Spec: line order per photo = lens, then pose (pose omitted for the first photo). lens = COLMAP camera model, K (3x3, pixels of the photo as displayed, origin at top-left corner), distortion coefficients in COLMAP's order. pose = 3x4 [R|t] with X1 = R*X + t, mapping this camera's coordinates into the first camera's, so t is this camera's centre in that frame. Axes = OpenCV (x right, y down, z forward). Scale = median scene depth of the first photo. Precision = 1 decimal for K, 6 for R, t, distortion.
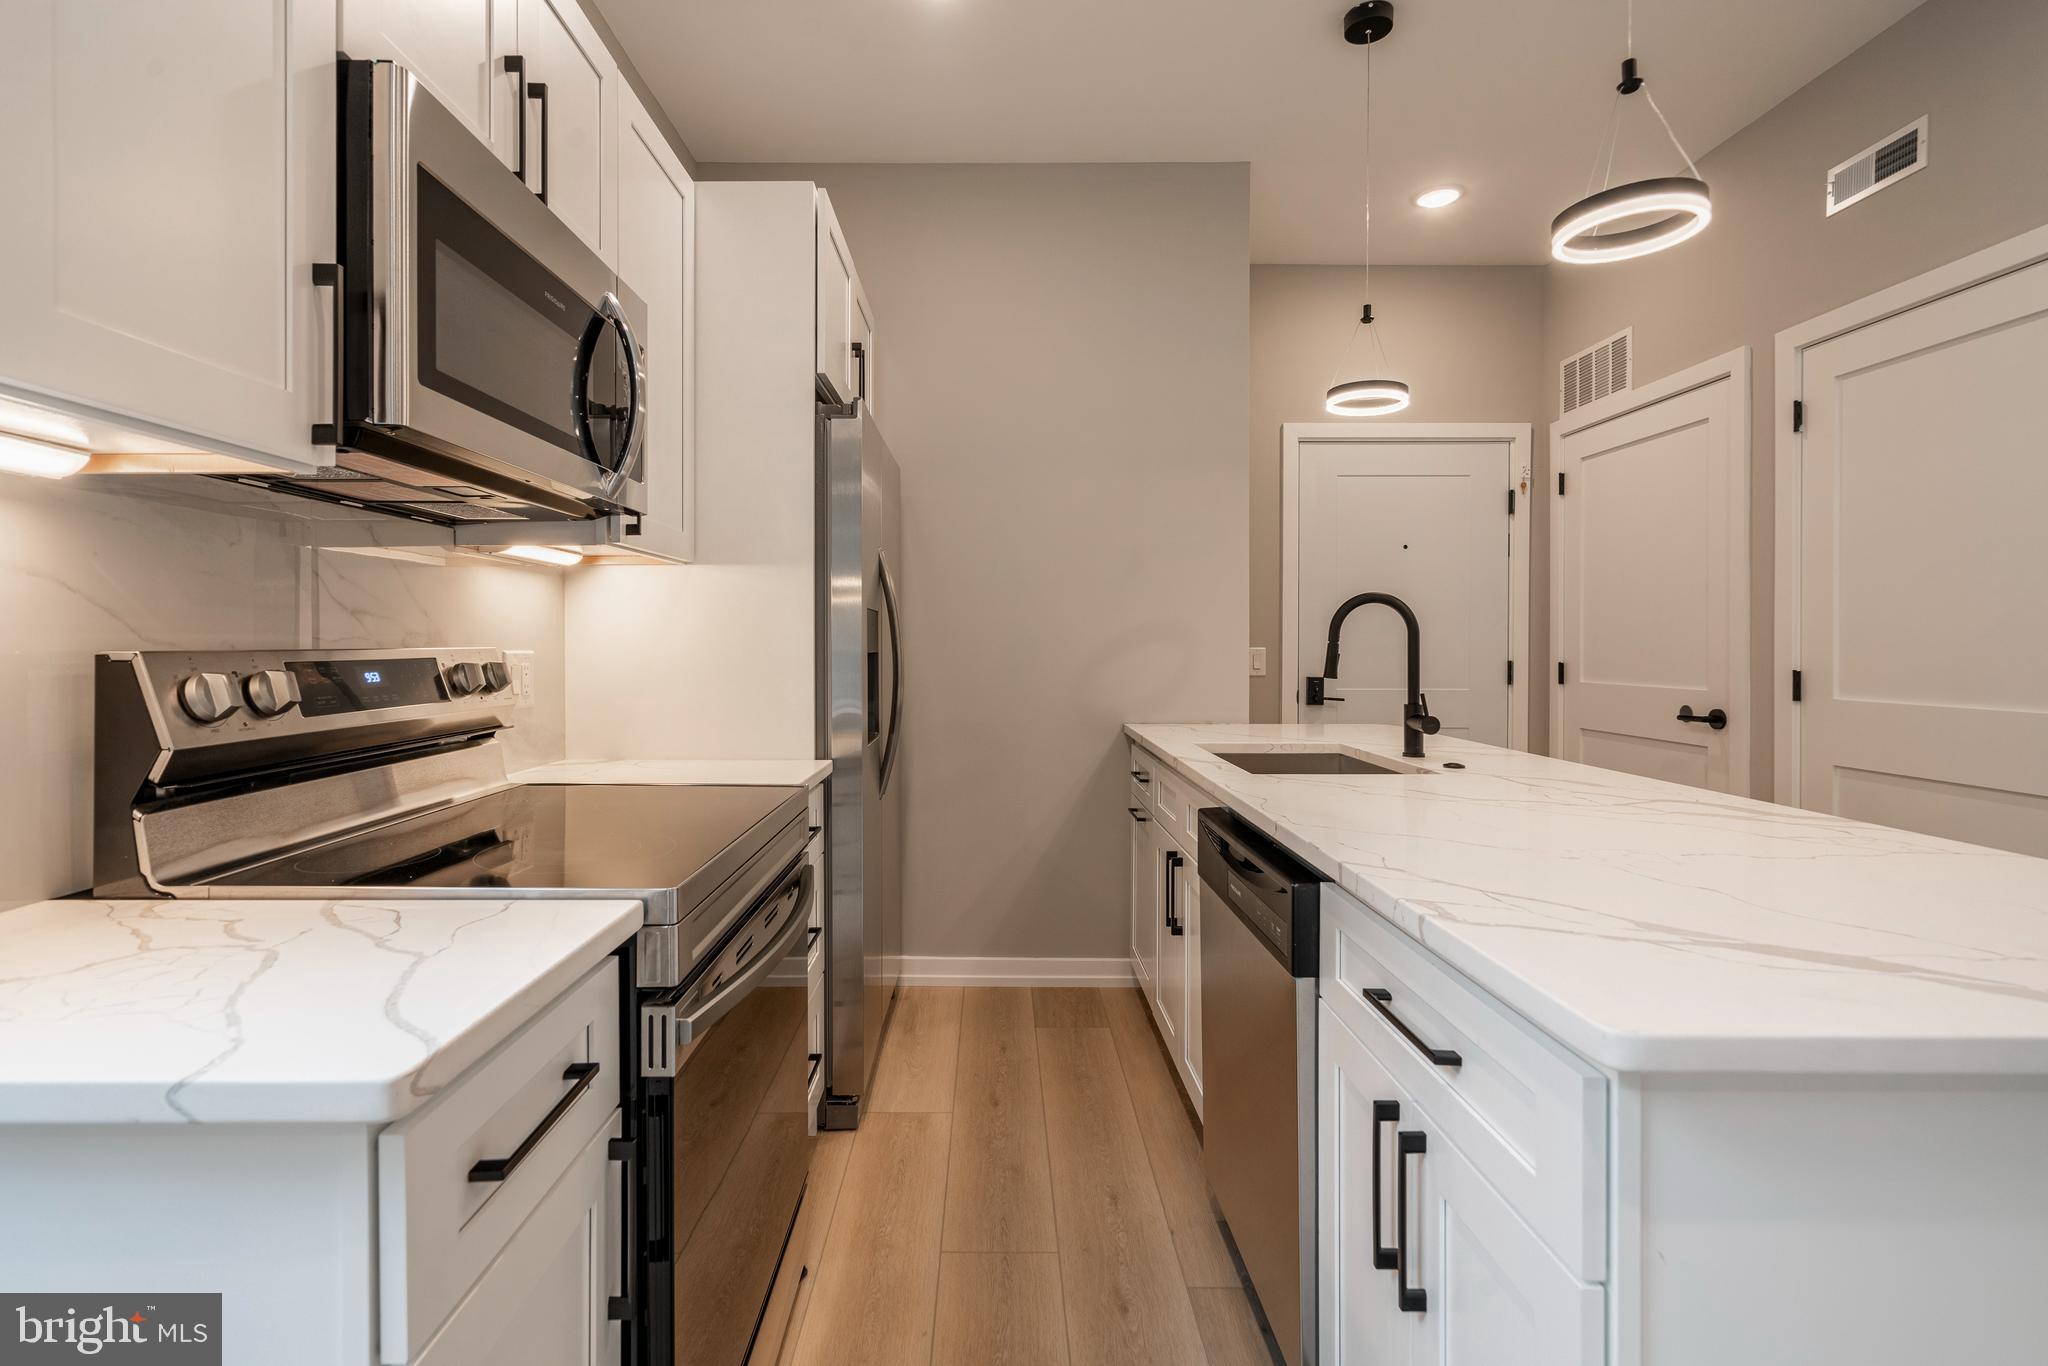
lens RADIAL K [[935.2, 0, 988.0], [0, 935.2, 650.7], [0, 0, 1]] dist [-0.006106, 0.003923]
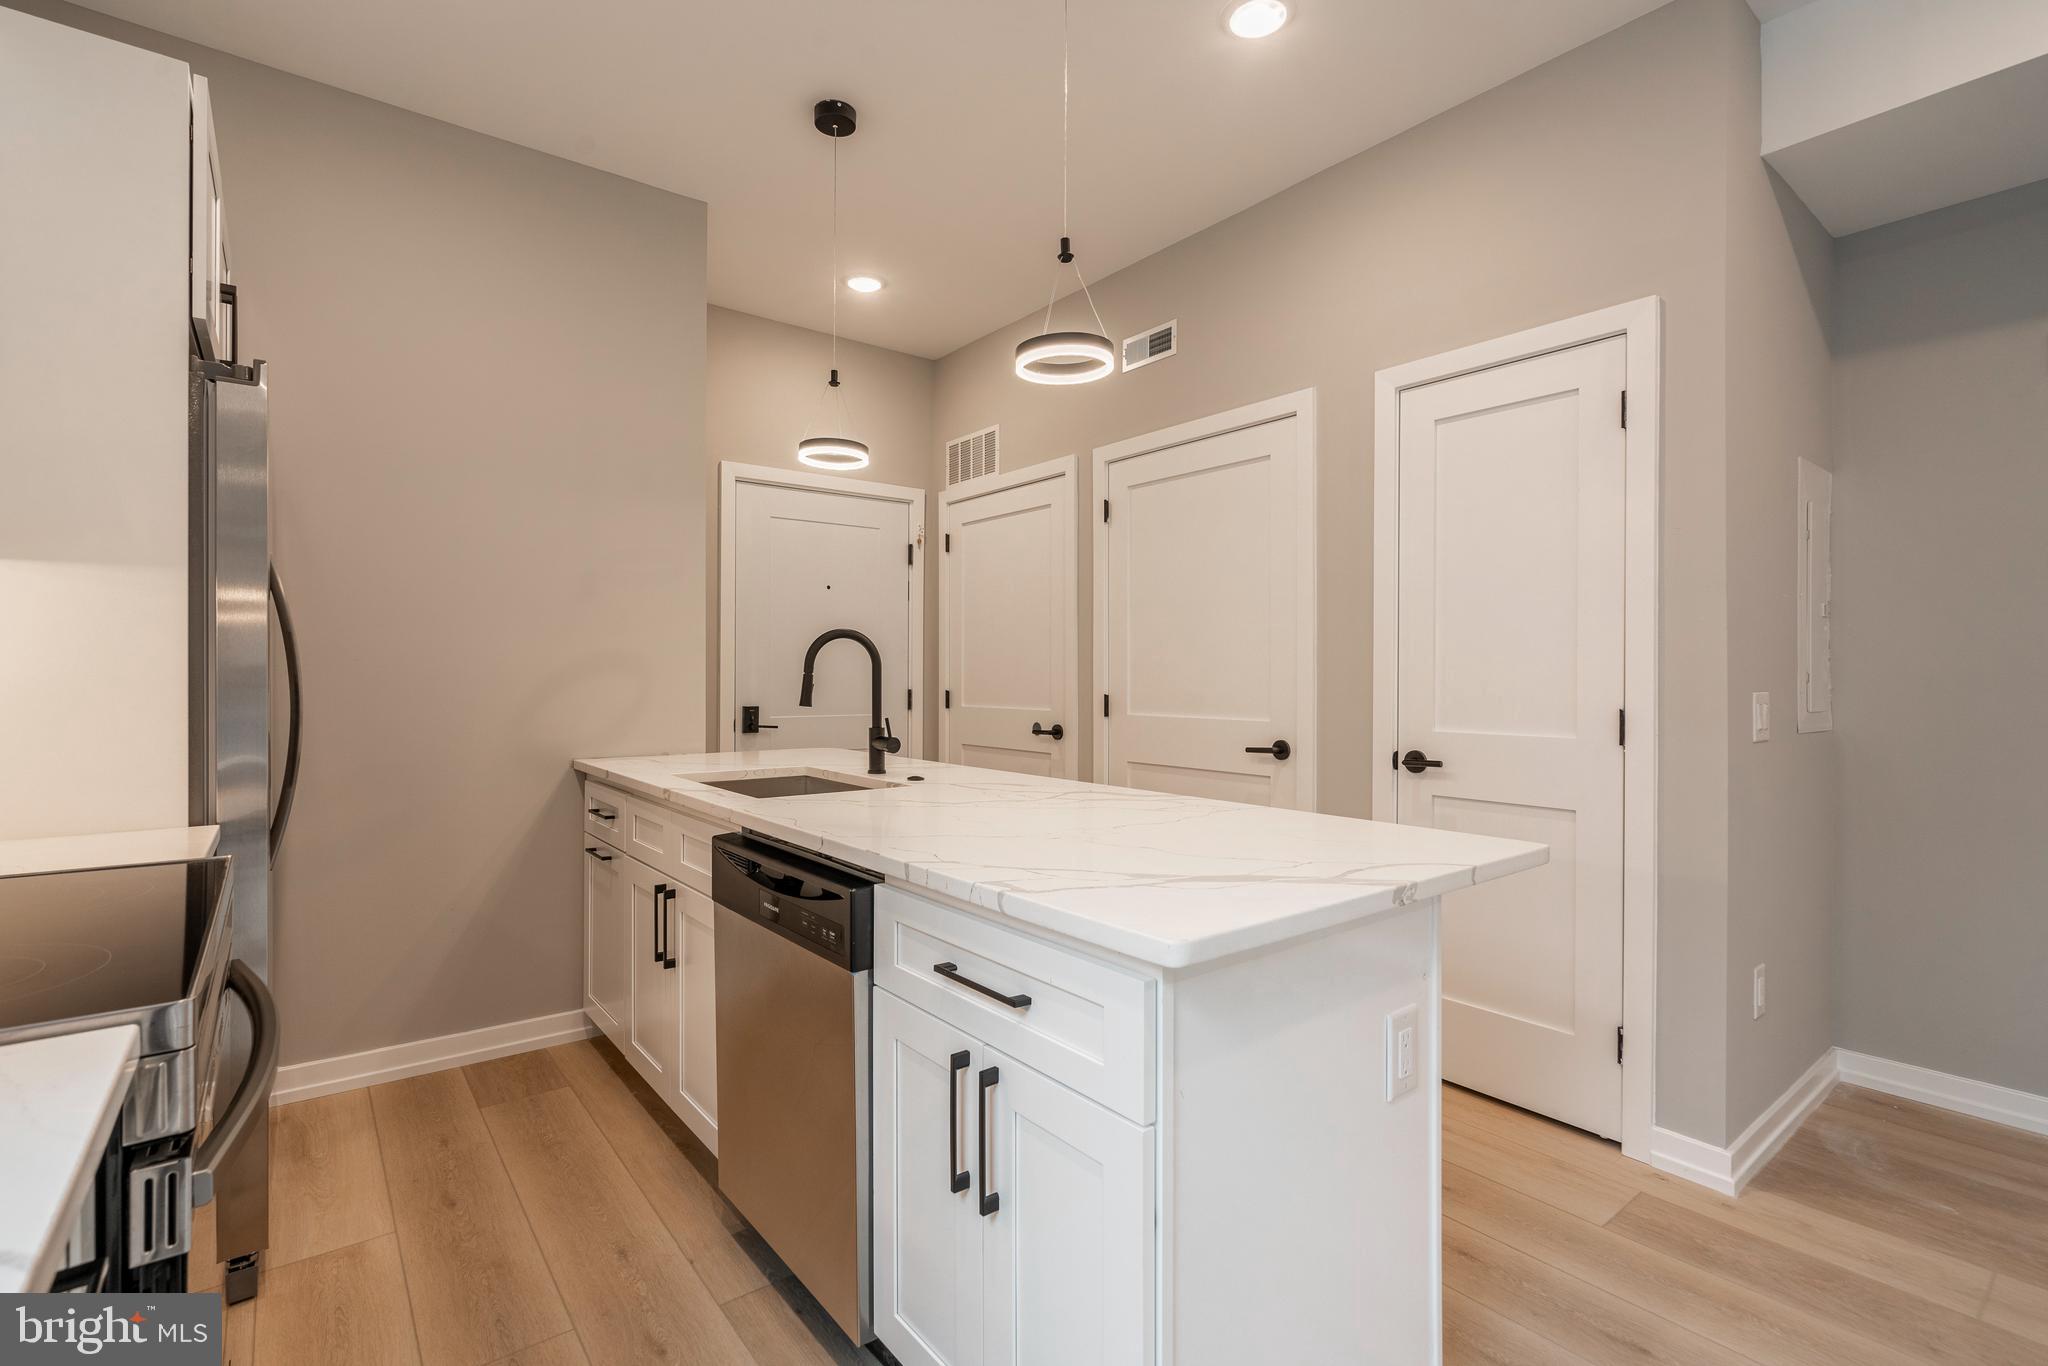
lens RADIAL K [[935.2, 0, 994.4], [0, 935.2, 674.8], [0, 0, 1]] dist [-0.006106, 0.003923]
pose [[0.793221, 0.001905, 0.608931, -0.126959], [0.002056, 0.999981, -0.005807, -0.000863], [-0.608930, 0.005859, 0.793202, 0.002473]]
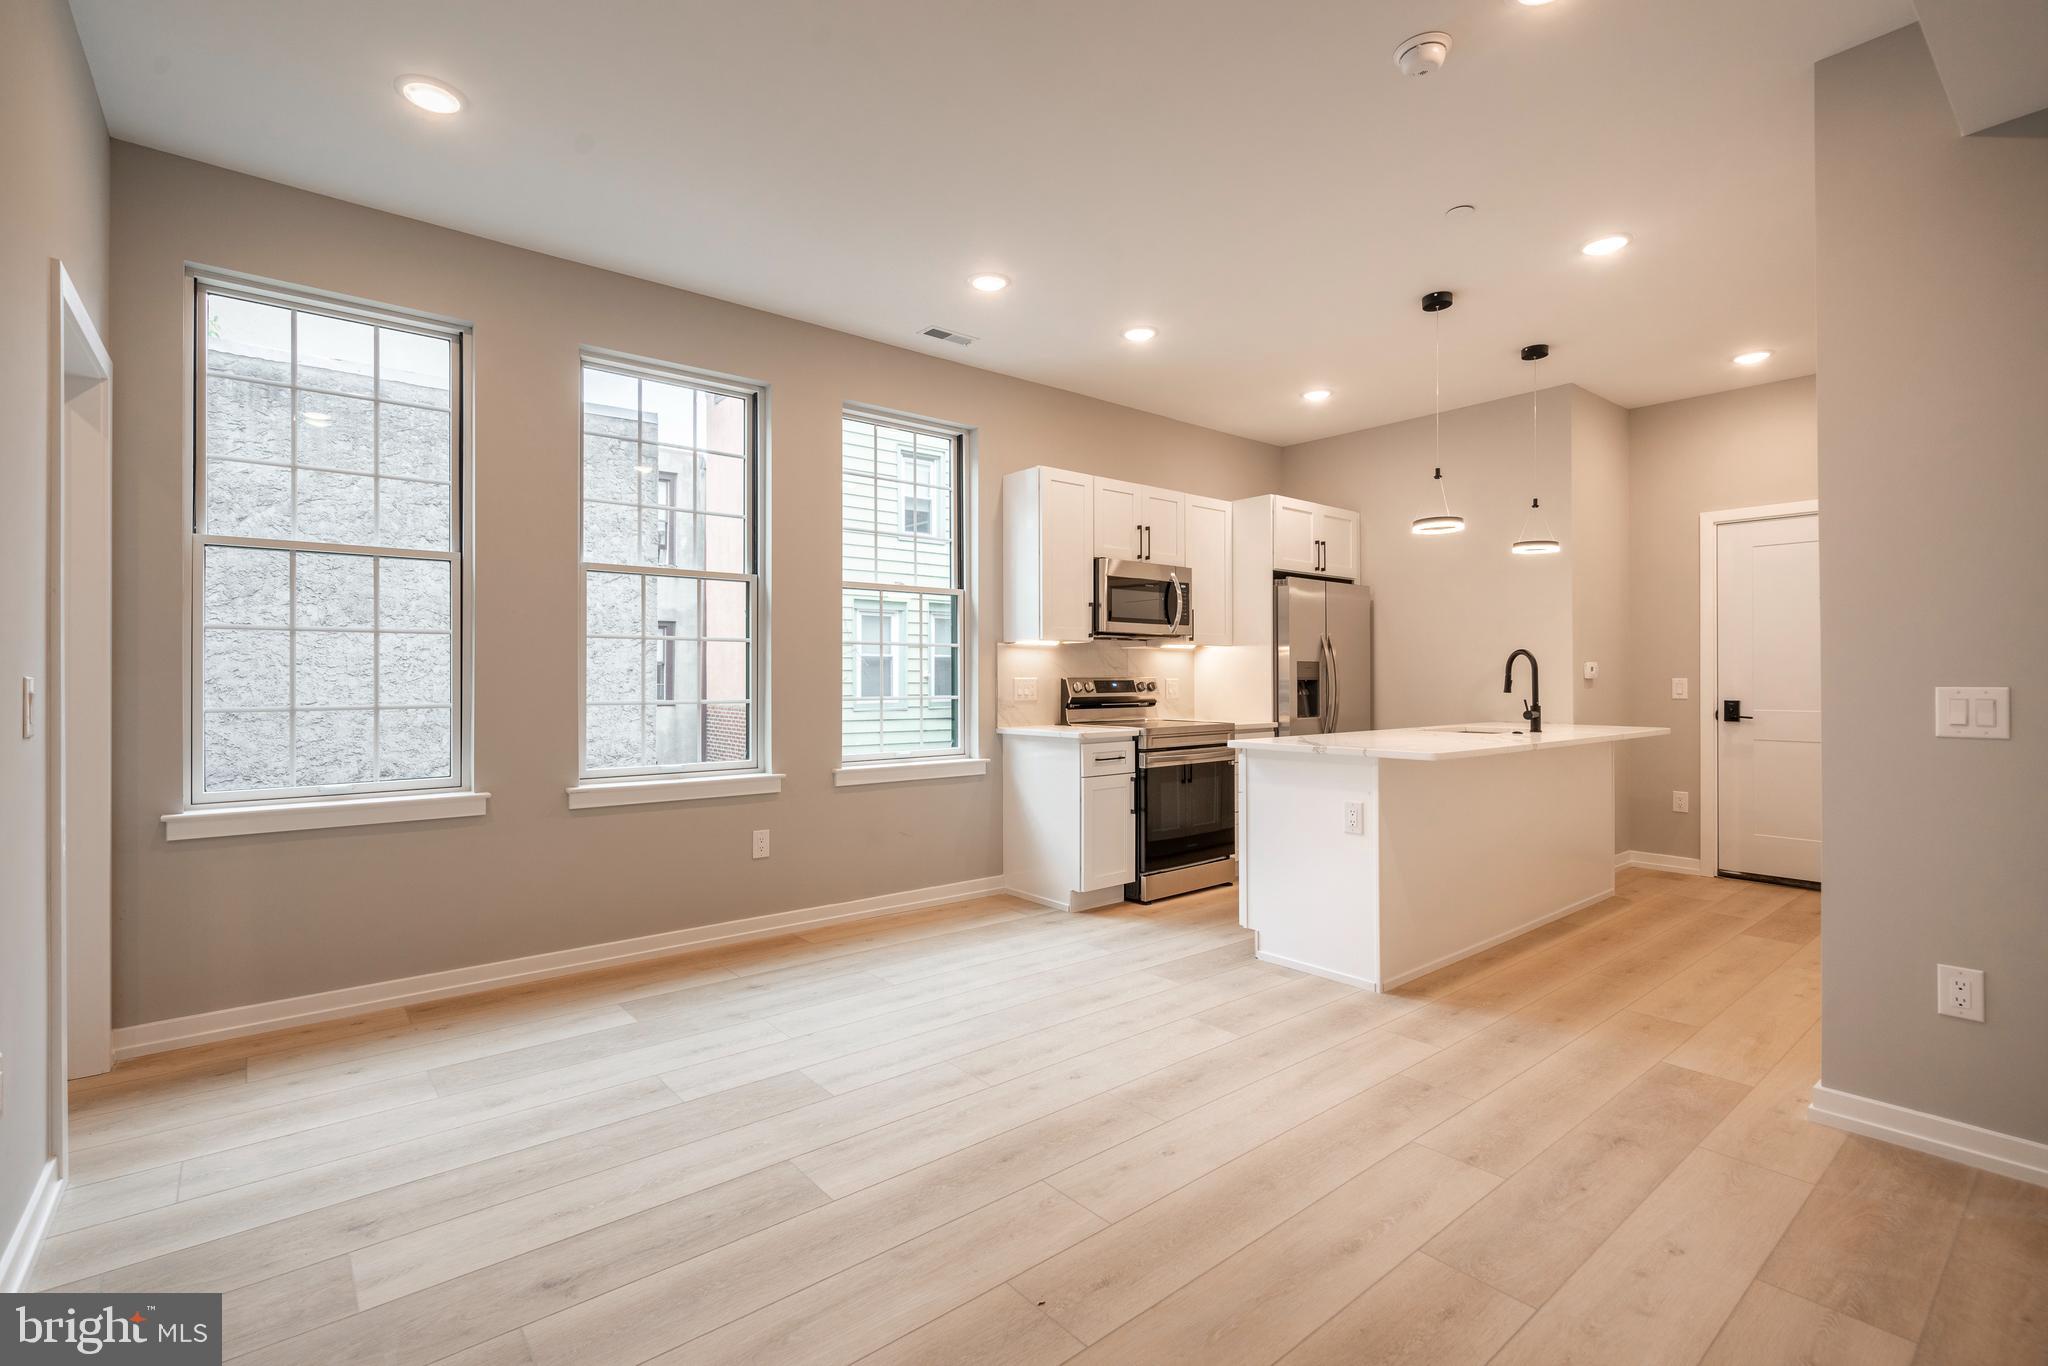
lens RADIAL K [[935.2, 0, 1011.5], [0, 935.2, 676.6], [0, 0, 1]] dist [-0.006106, 0.003923]
pose [[0.634492, -0.002417, -0.772926, 1.267882], [-0.004650, 0.999965, -0.006945, 0.014210], [0.772915, 0.008000, 0.634459, -1.102761]]
